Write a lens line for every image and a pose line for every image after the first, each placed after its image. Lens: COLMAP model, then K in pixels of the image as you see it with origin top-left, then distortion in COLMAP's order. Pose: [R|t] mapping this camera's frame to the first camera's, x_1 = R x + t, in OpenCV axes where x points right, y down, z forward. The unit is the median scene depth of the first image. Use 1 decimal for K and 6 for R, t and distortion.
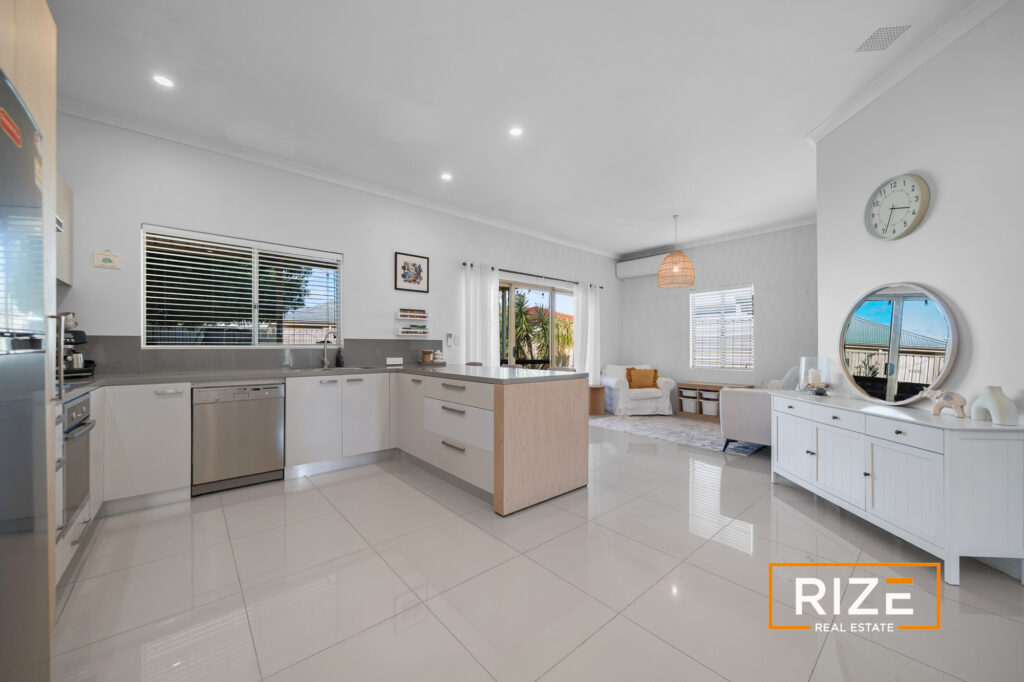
lens RADIAL K [[377.1, 0, 511.8], [0, 377.1, 345.4], [0, 0, 1]] dist [0.000050, 0.000091]
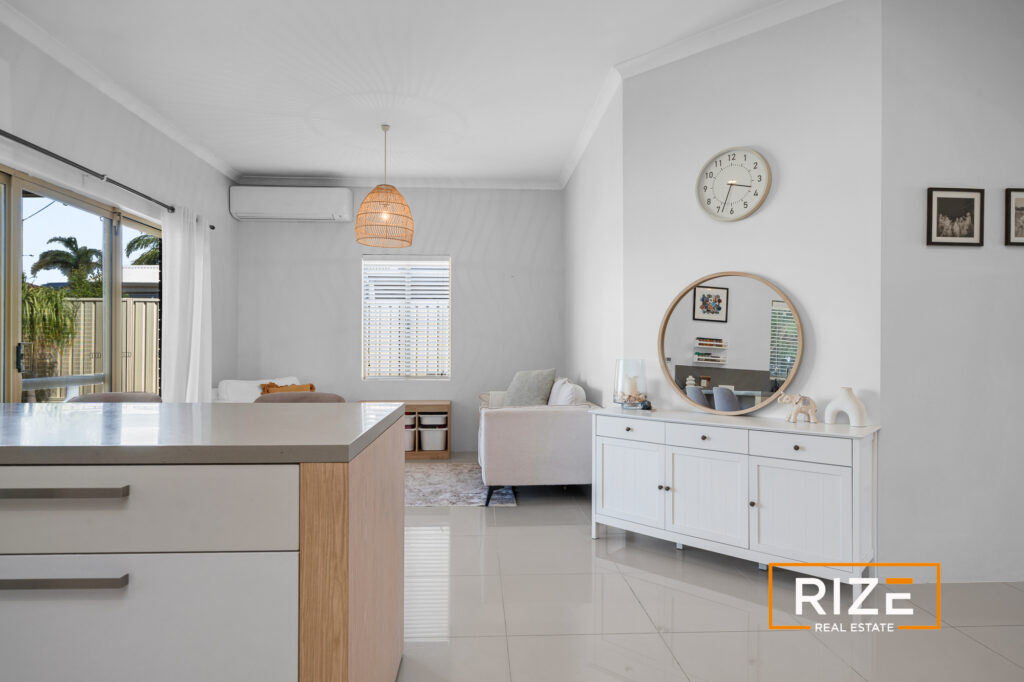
lens RADIAL K [[571.1, 0, 509.5], [0, 571.1, 343.1], [0, 0, 1]] dist [0.006081, -0.001593]
pose [[0.624738, 0.004976, 0.780819, -0.245512], [-0.006463, 0.999978, -0.001201, 0.000985], [-0.780808, -0.004296, 0.624757, 0.455014]]
